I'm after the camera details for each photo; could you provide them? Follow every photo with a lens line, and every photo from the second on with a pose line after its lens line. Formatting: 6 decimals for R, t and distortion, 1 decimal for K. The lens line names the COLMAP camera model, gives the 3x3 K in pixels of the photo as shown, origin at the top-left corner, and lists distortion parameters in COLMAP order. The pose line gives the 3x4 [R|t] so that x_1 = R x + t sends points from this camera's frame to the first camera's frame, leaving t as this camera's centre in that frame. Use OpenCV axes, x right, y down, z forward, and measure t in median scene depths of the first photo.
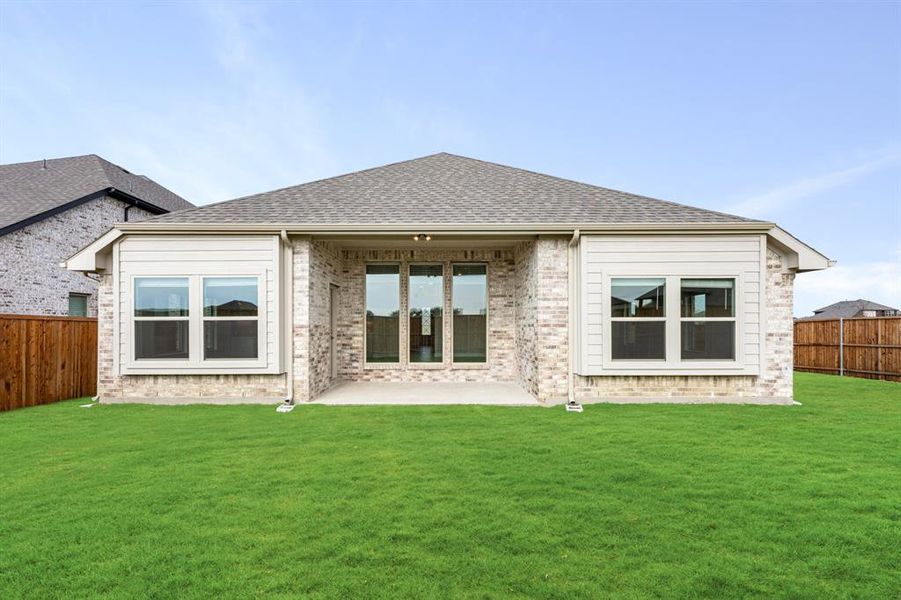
lens RADIAL K [[399.6, 0, 448.6], [0, 399.6, 326.1], [0, 0, 1]] dist [-0.000873, -0.000192]
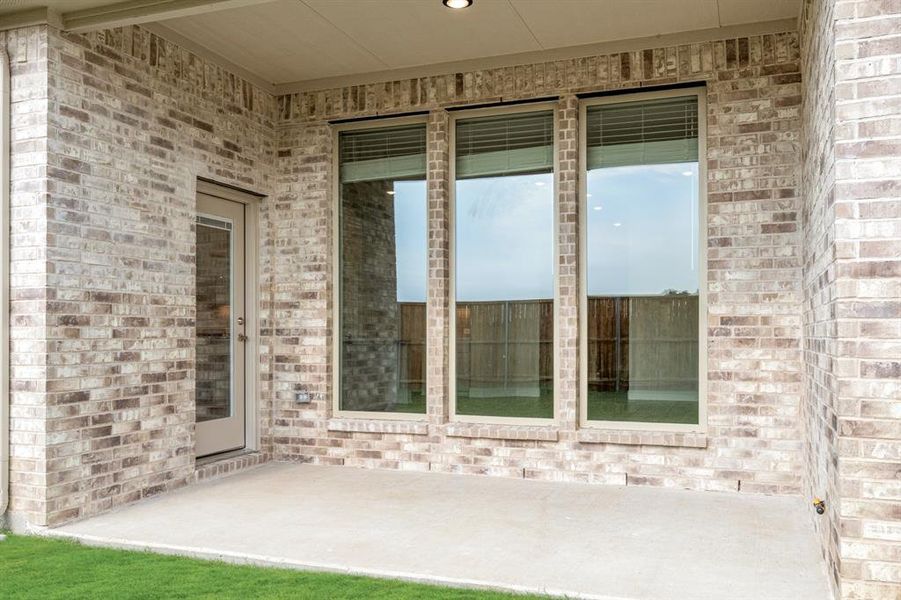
lens RADIAL K [[804.4, 0, 450.3], [0, 804.4, 331.3], [0, 0, 1]] dist [-0.001759, -0.001107]
pose [[0.932814, -0.000859, -0.360357, 0.158823], [-0.000666, 0.999991, -0.004108, 0.028635], [0.360357, 0.004072, 0.932806, 0.438477]]
